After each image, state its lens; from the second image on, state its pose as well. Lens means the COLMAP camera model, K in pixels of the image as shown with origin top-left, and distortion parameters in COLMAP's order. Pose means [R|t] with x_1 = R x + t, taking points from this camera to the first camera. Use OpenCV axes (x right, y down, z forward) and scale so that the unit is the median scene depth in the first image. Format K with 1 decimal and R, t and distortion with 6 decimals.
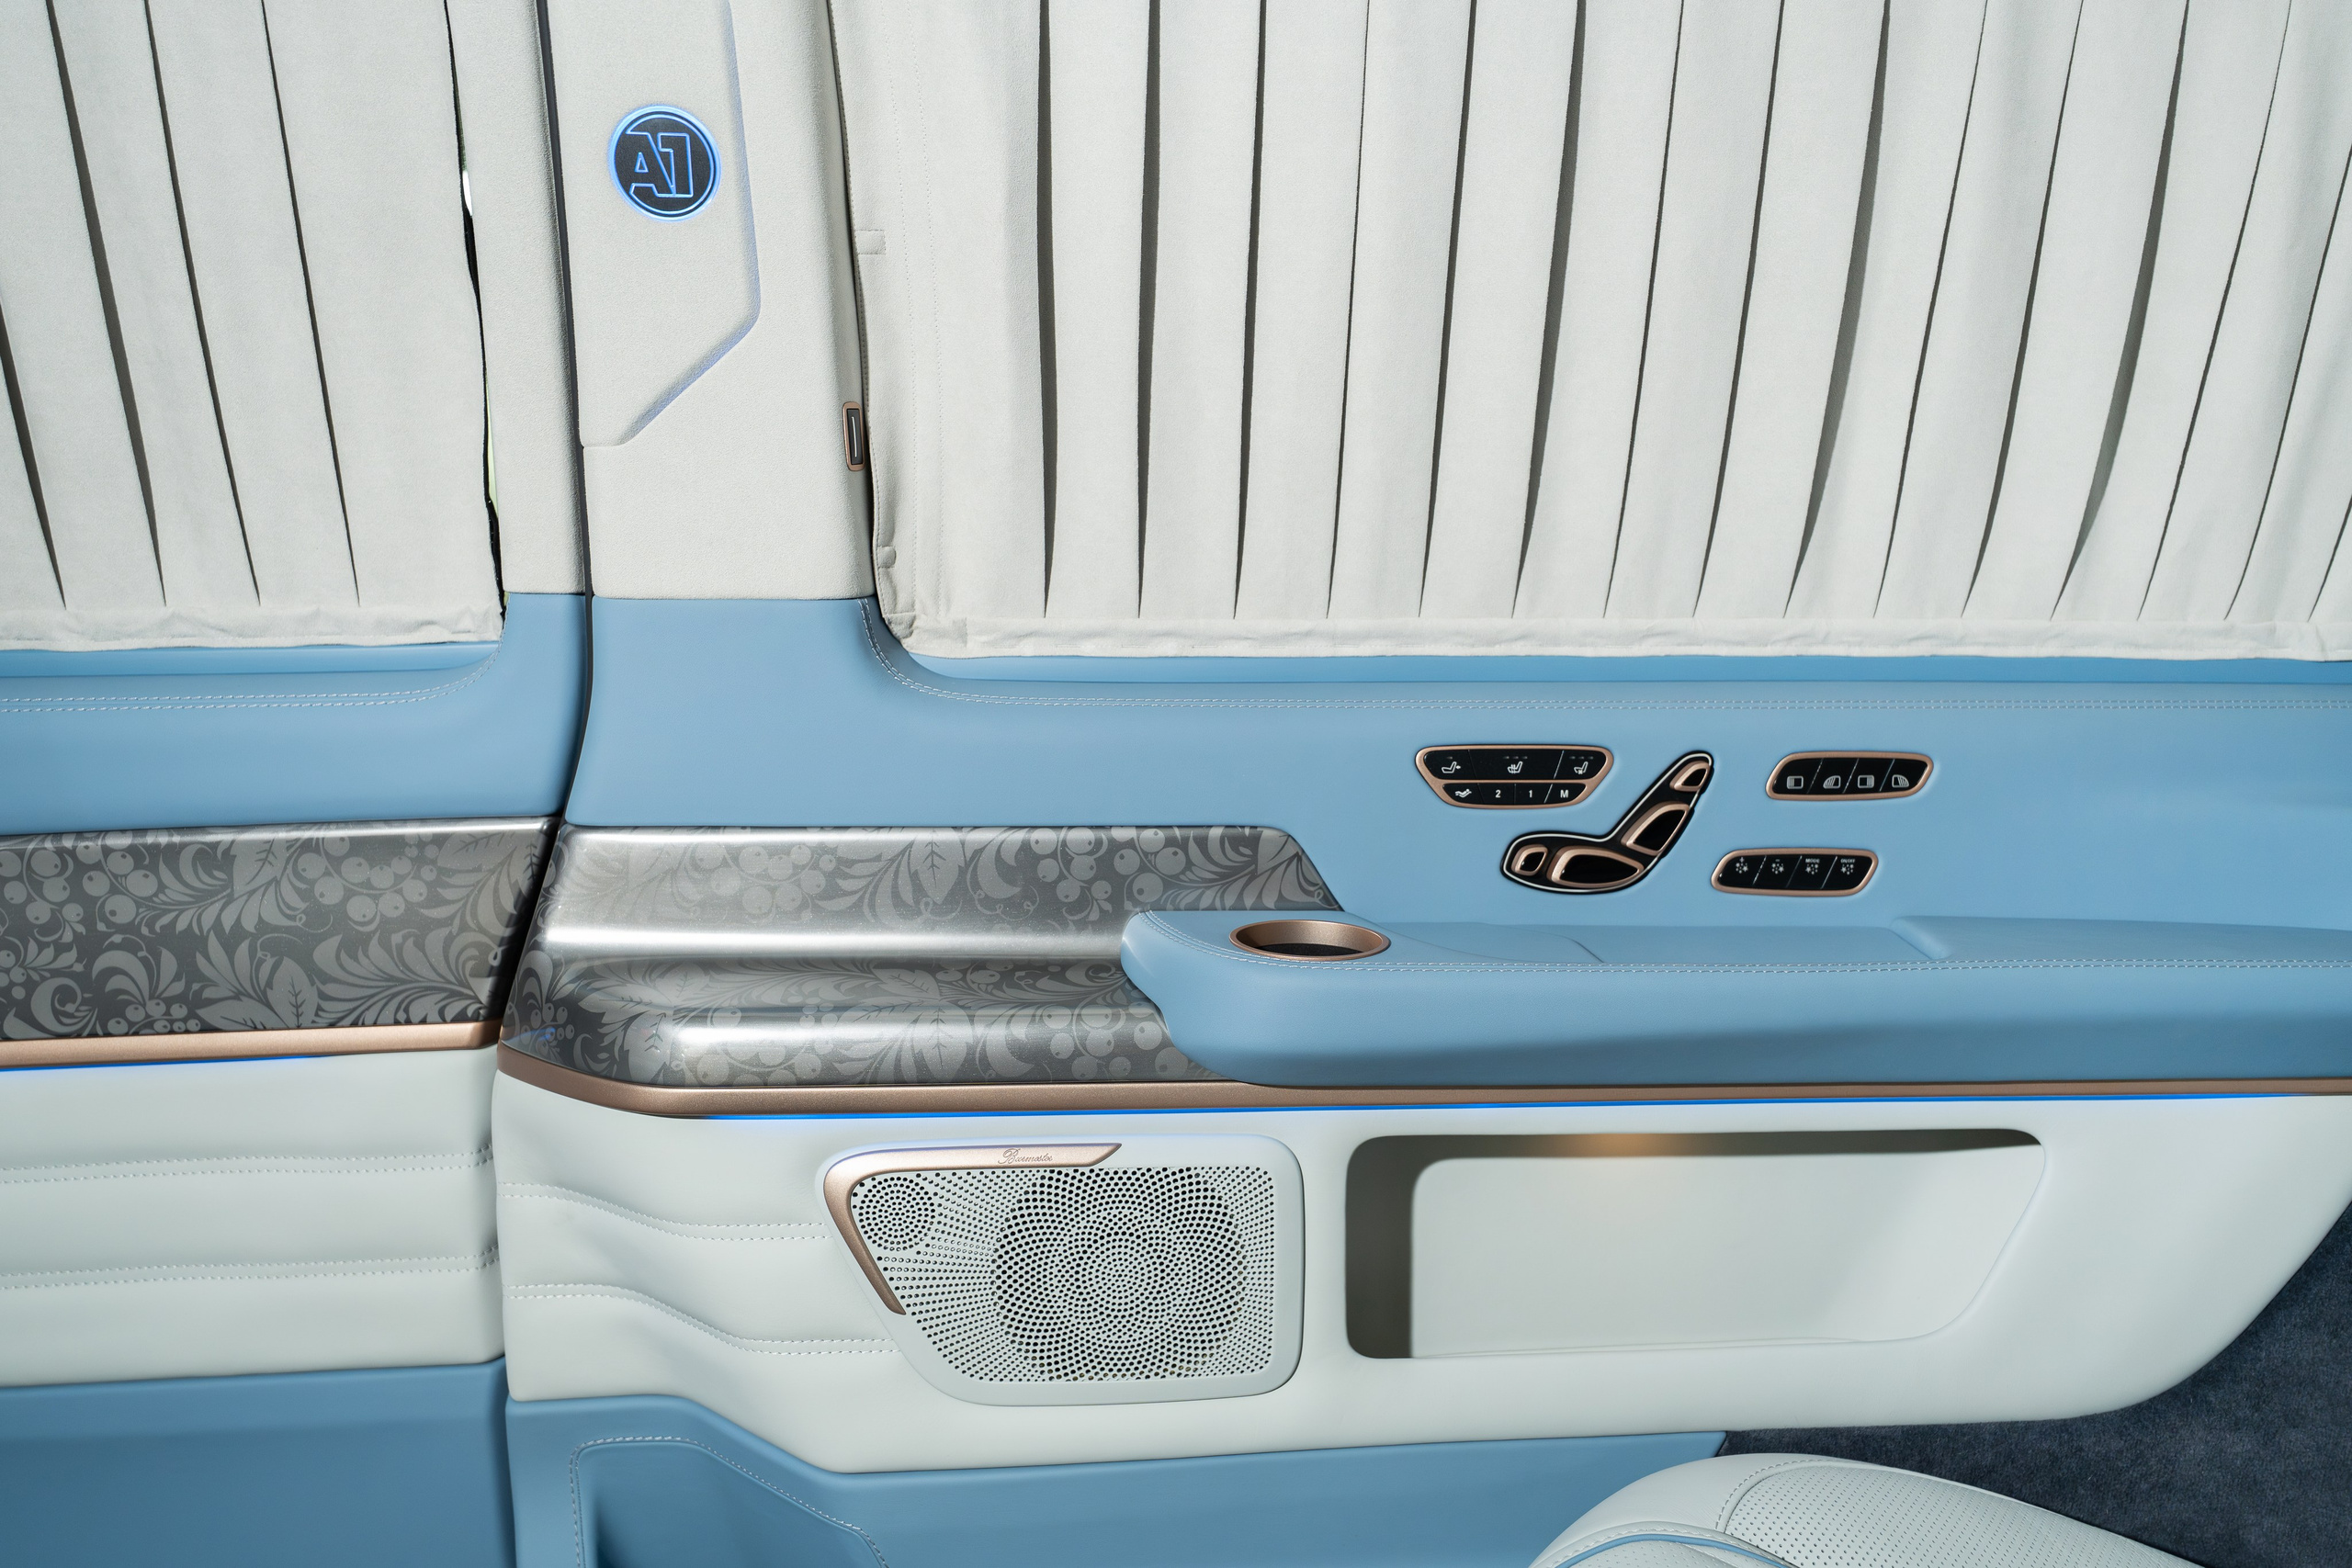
lens RADIAL K [[1530.5, 0, 1182.9], [0, 1530.5, 781.6], [0, 0, 1]] dist [0.001104, -0.000735]
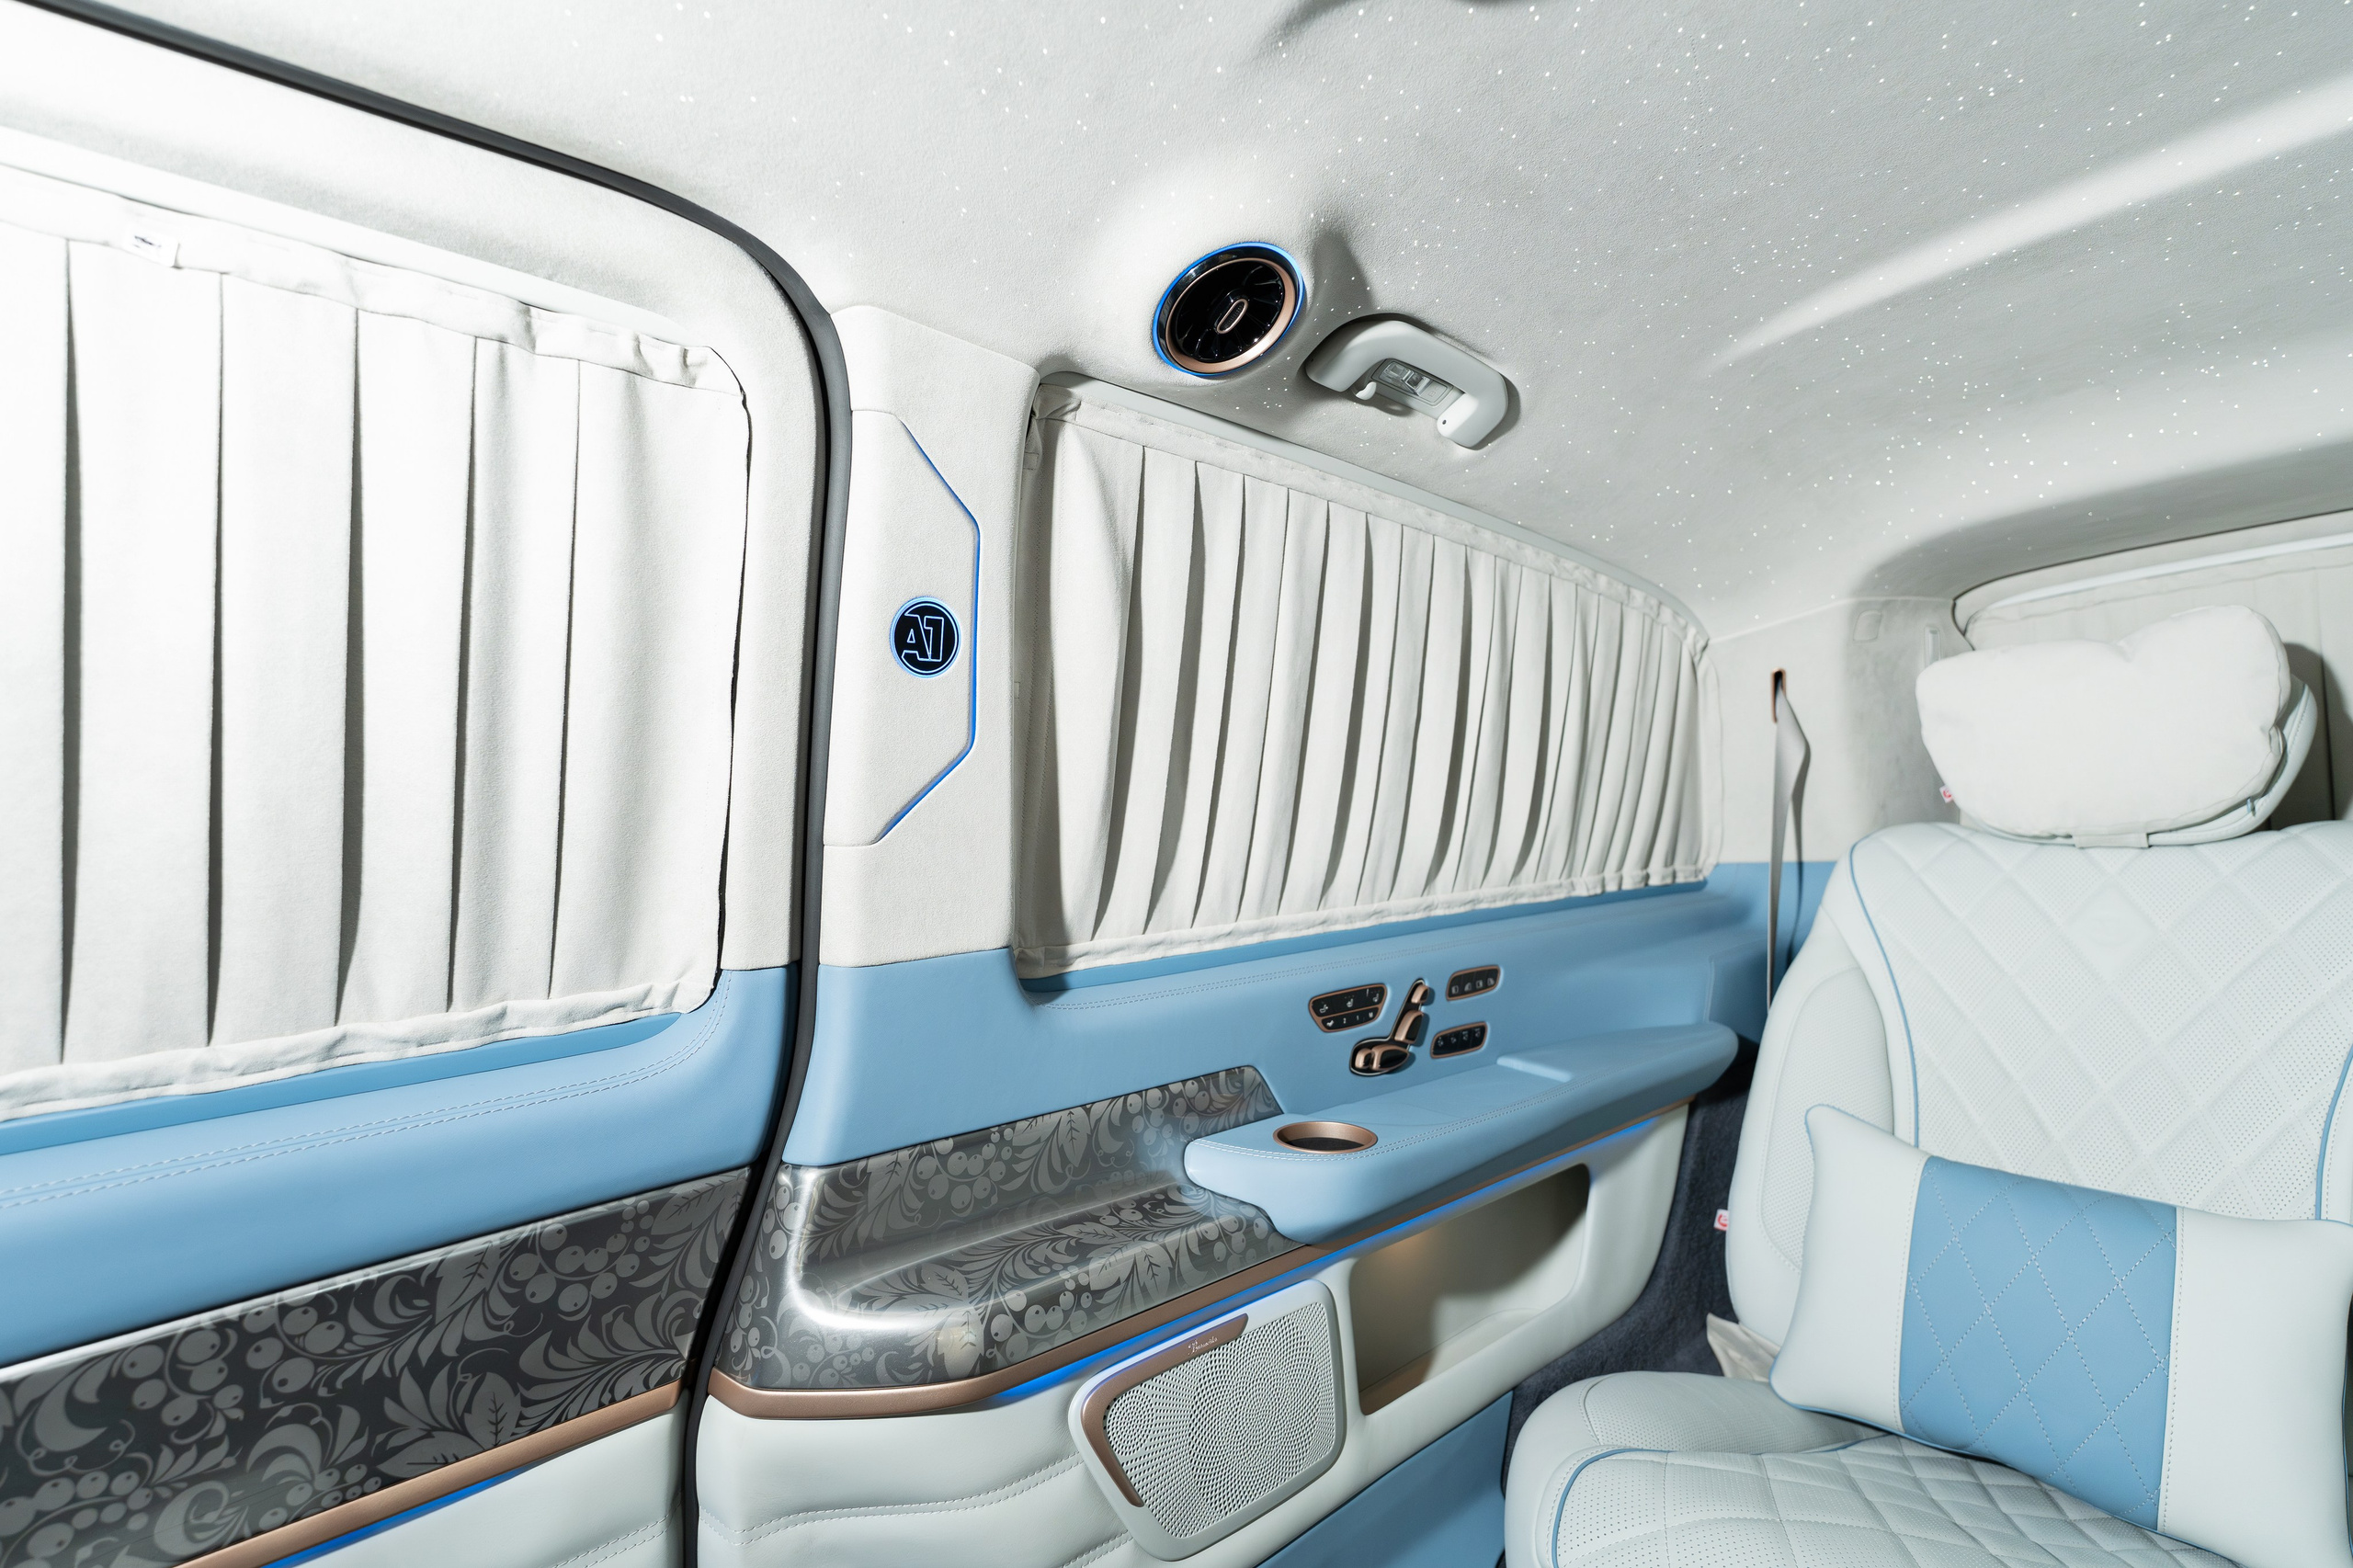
lens RADIAL K [[1072.1, 0, 1120.8], [0, 1072.1, 760.4], [0, 0, 1]] dist [0.000981, -0.002979]
pose [[0.824272, -0.009890, 0.566108, -0.640930], [0.117659, 0.981013, -0.154177, -0.117052], [-0.553834, 0.193692, 0.809785, 0.146512]]
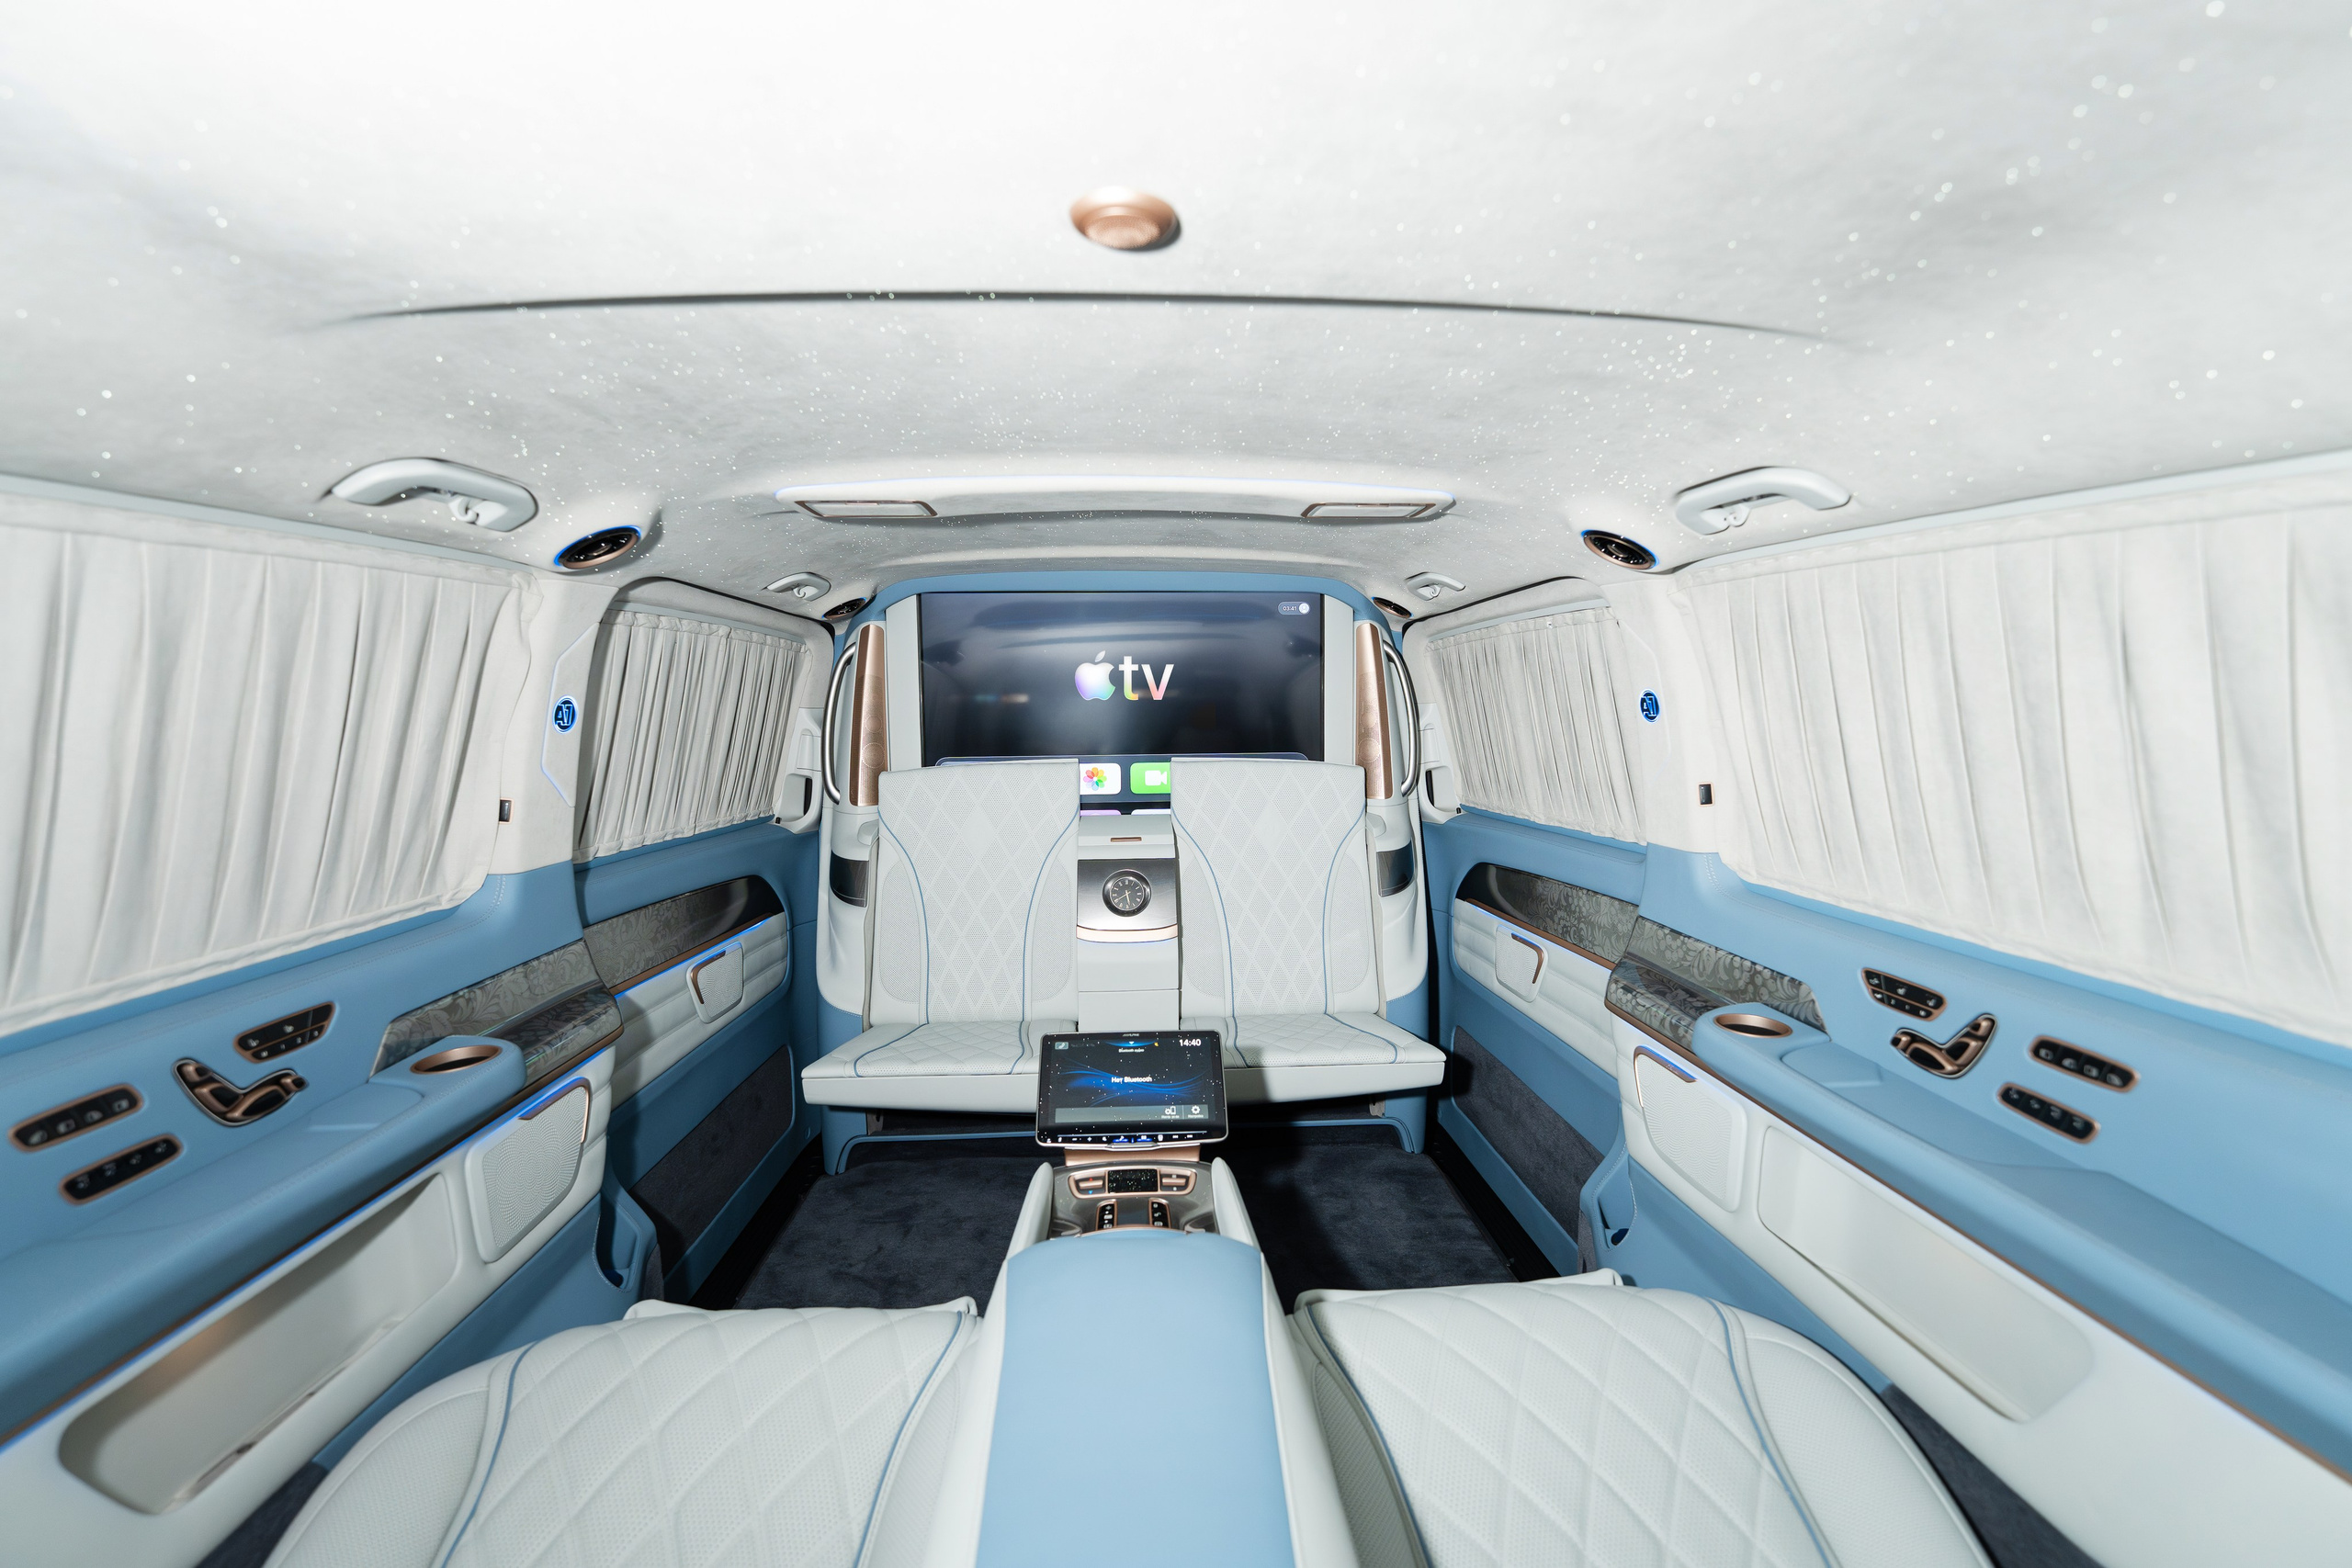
lens RADIAL K [[929.7, 0, 1176.3], [0, 929.7, 782.3], [0, 0, 1]] dist [-0.002964, 0.000094]
pose [[-0.027957, 0.068267, -0.997275, 1.364895], [-0.128007, 0.989207, 0.071303, -0.230652], [0.991379, 0.129651, -0.018916, 0.101025]]
